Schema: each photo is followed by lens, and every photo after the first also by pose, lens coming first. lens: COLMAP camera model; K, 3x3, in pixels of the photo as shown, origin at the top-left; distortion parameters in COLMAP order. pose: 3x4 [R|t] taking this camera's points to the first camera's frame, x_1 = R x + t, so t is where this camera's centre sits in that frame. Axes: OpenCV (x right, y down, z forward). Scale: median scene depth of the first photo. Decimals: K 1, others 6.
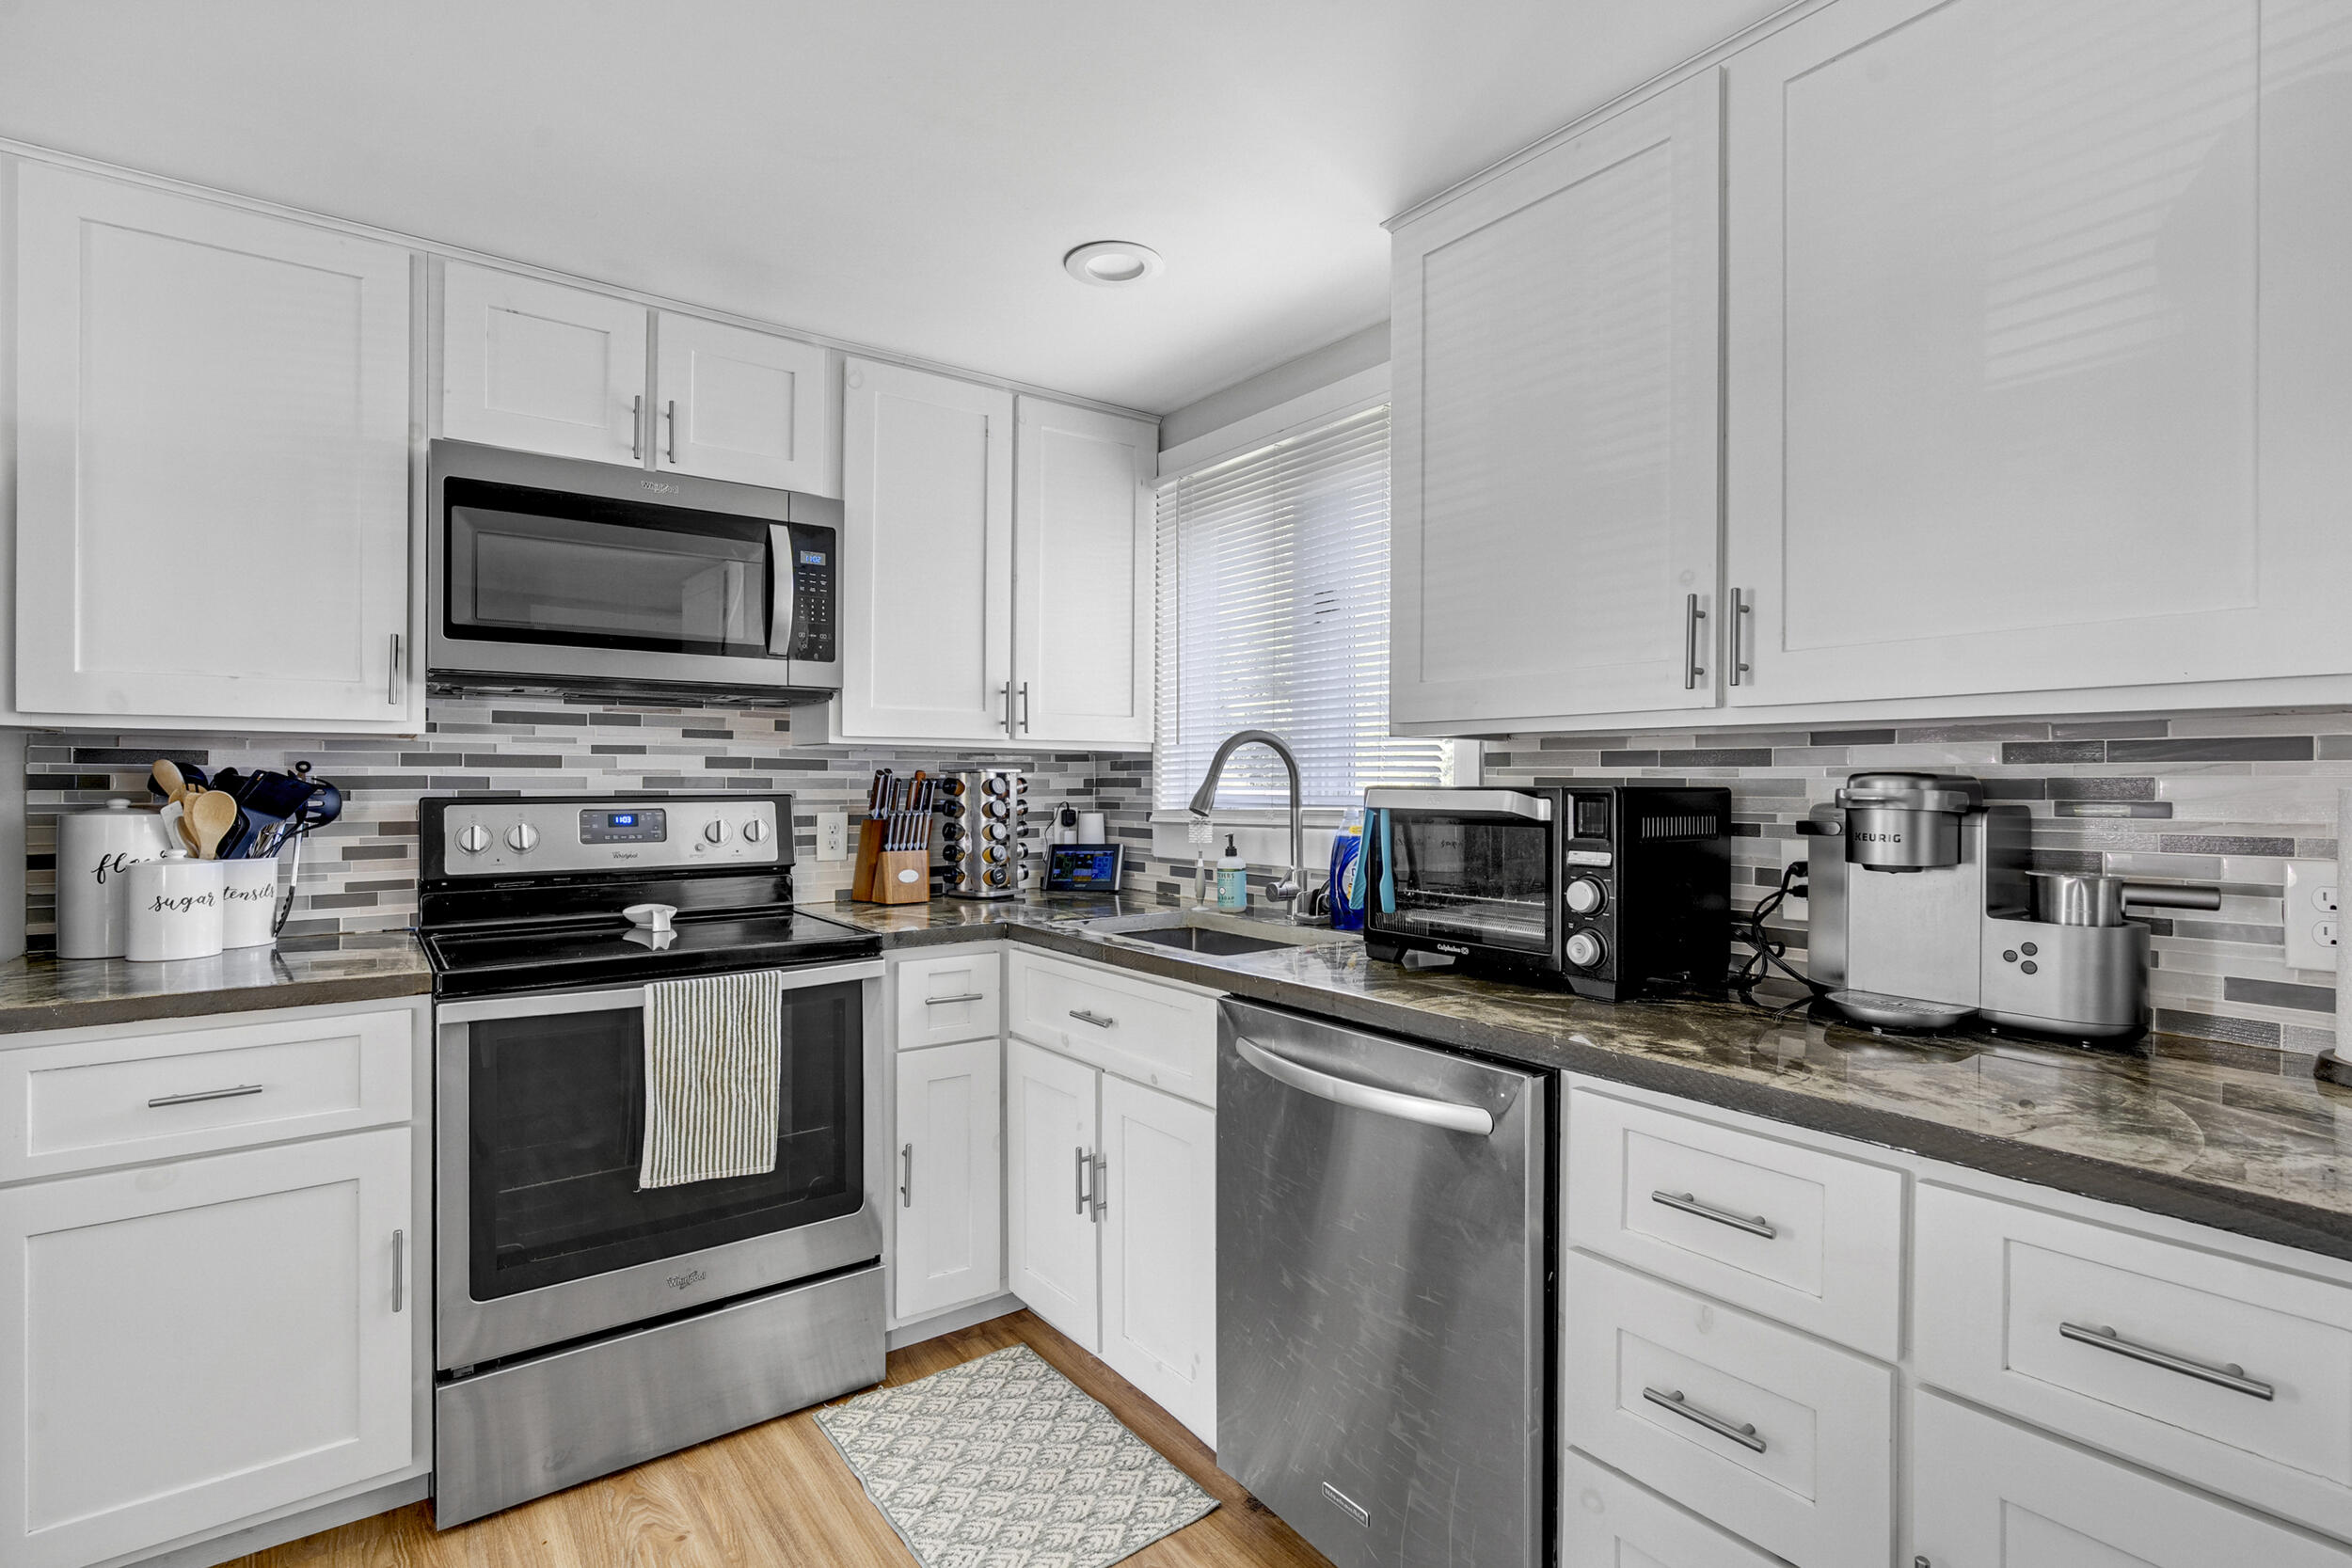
lens RADIAL K [[1073.7, 0, 1183.4], [0, 1073.7, 779.9], [0, 0, 1]] dist [-0.004149, 0.000152]
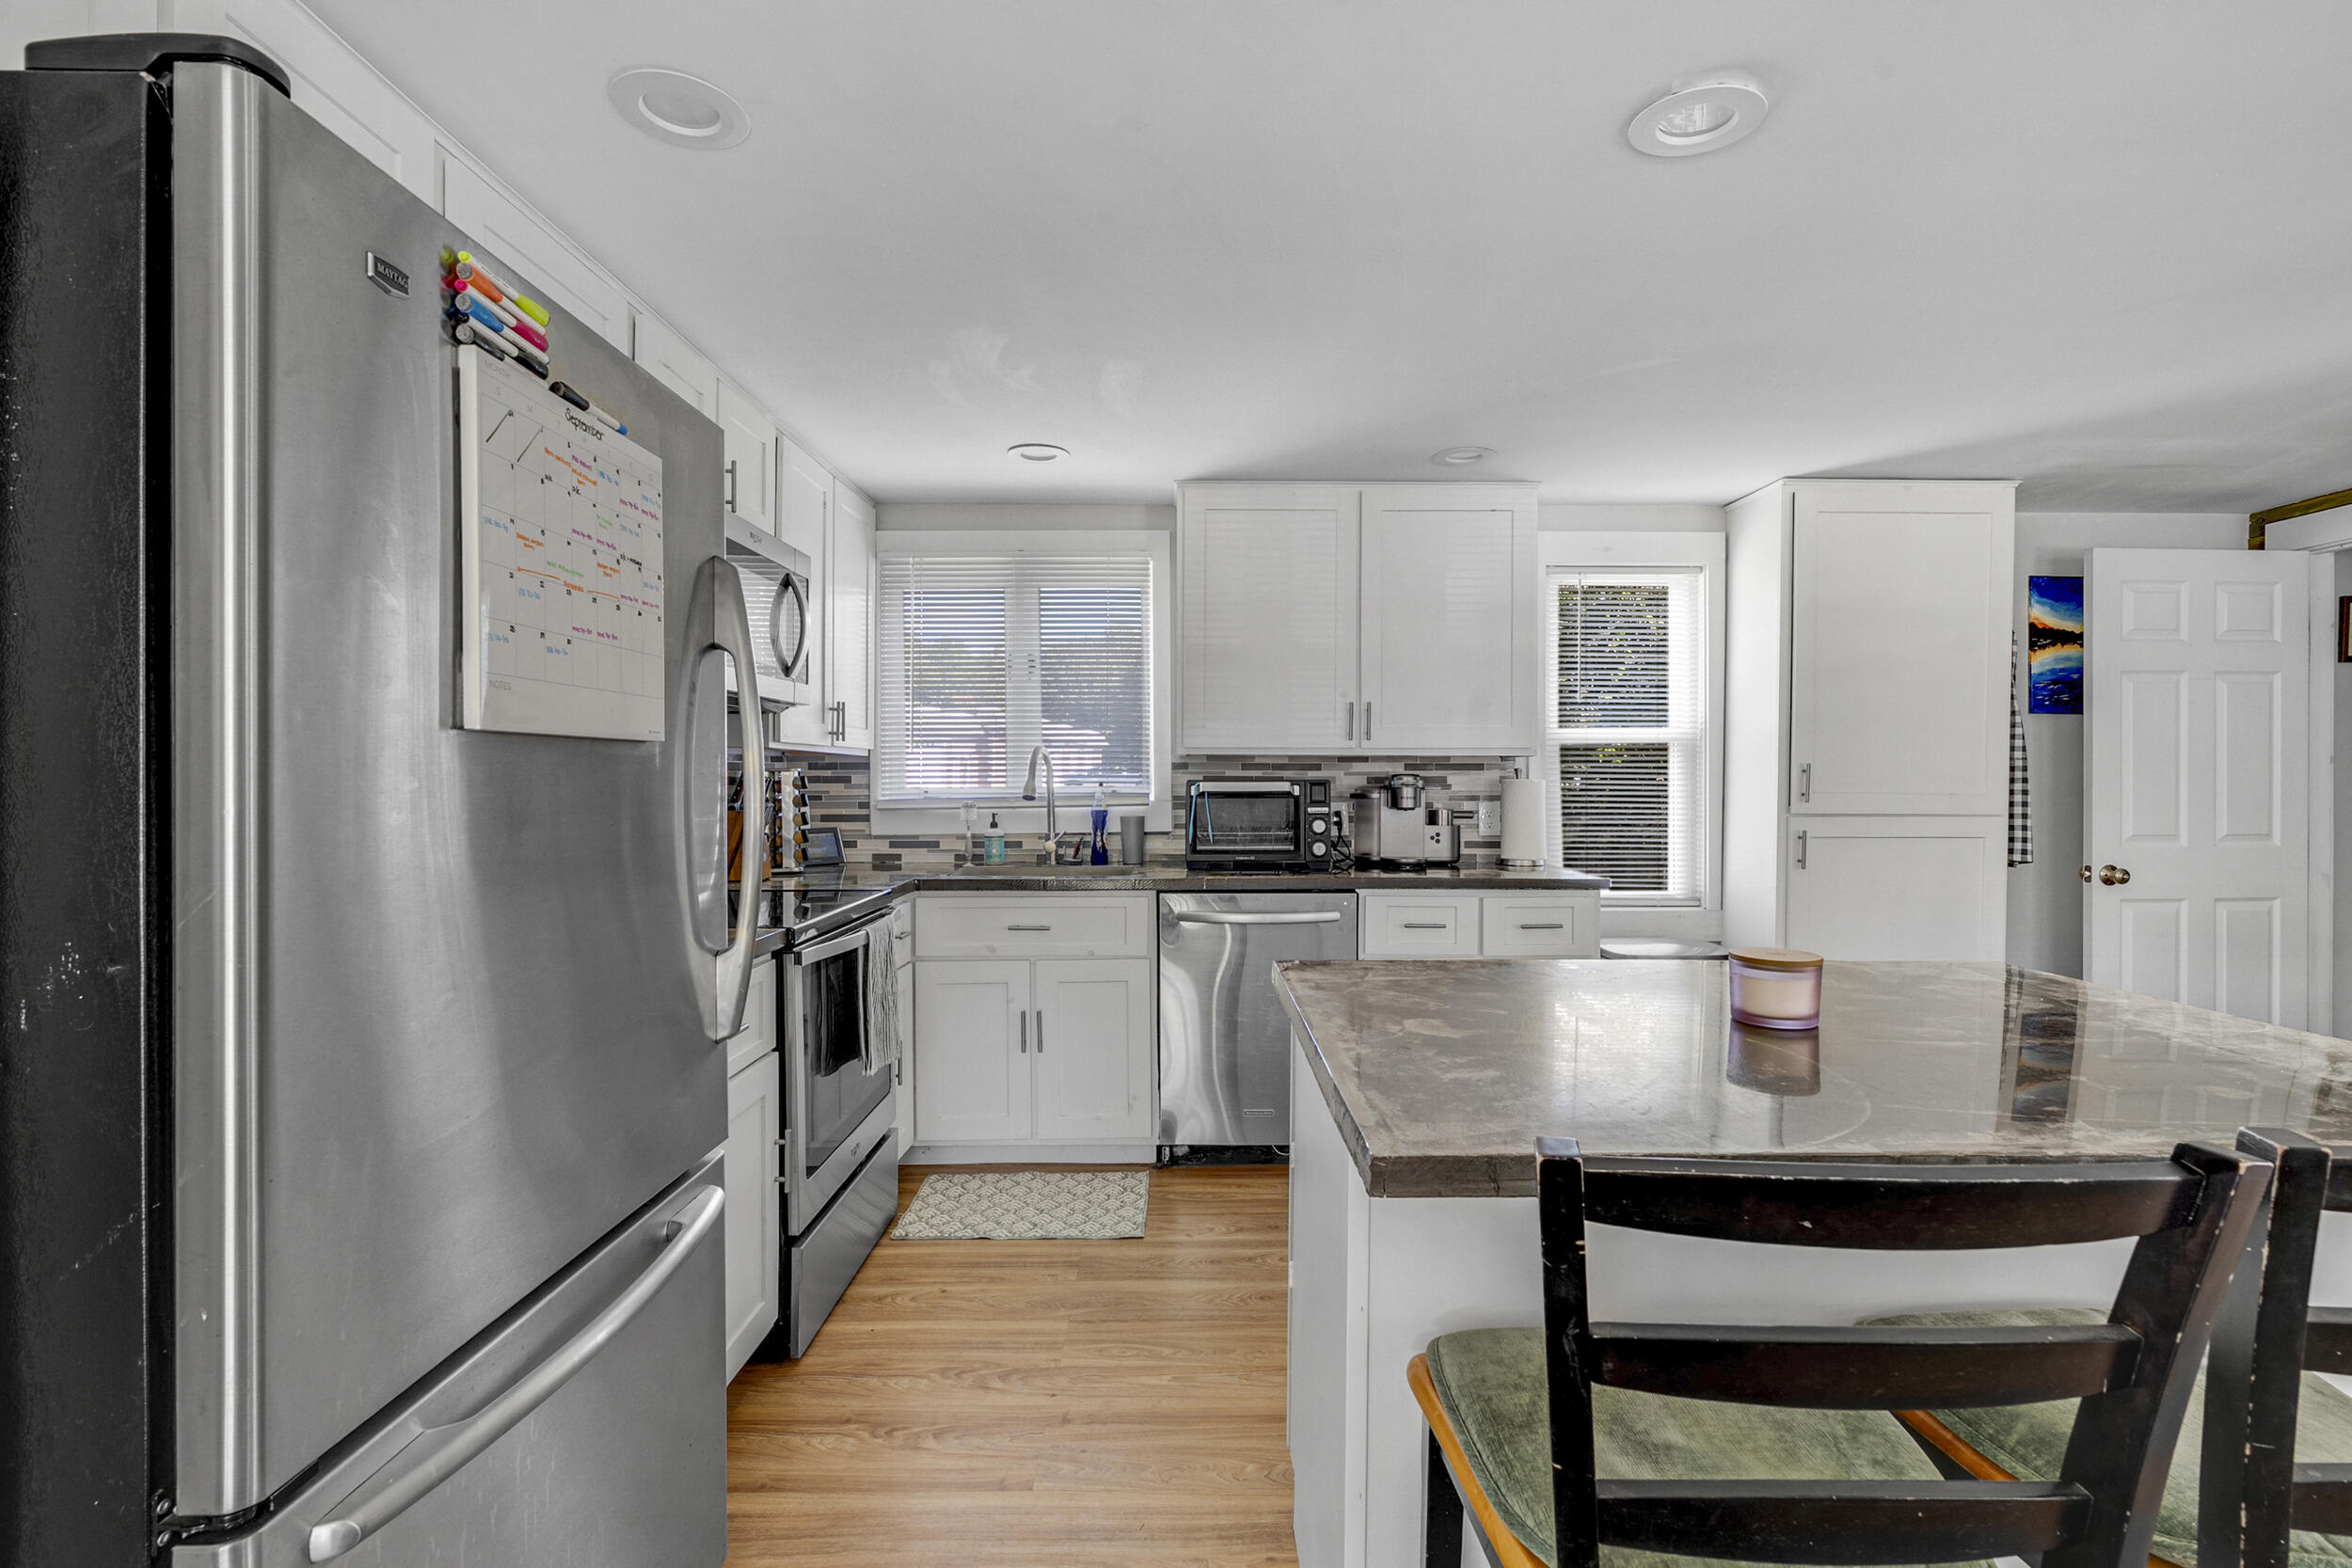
lens RADIAL K [[1001.0, 0, 1176.0], [0, 1001.0, 784.0], [0, 0, 1]] dist [-0.001781, -0.000171]
pose [[0.621990, -0.005677, 0.783005, -1.166144], [0.000663, 0.999977, 0.006724, 0.000395], [-0.783025, -0.003663, 0.621979, -0.091857]]
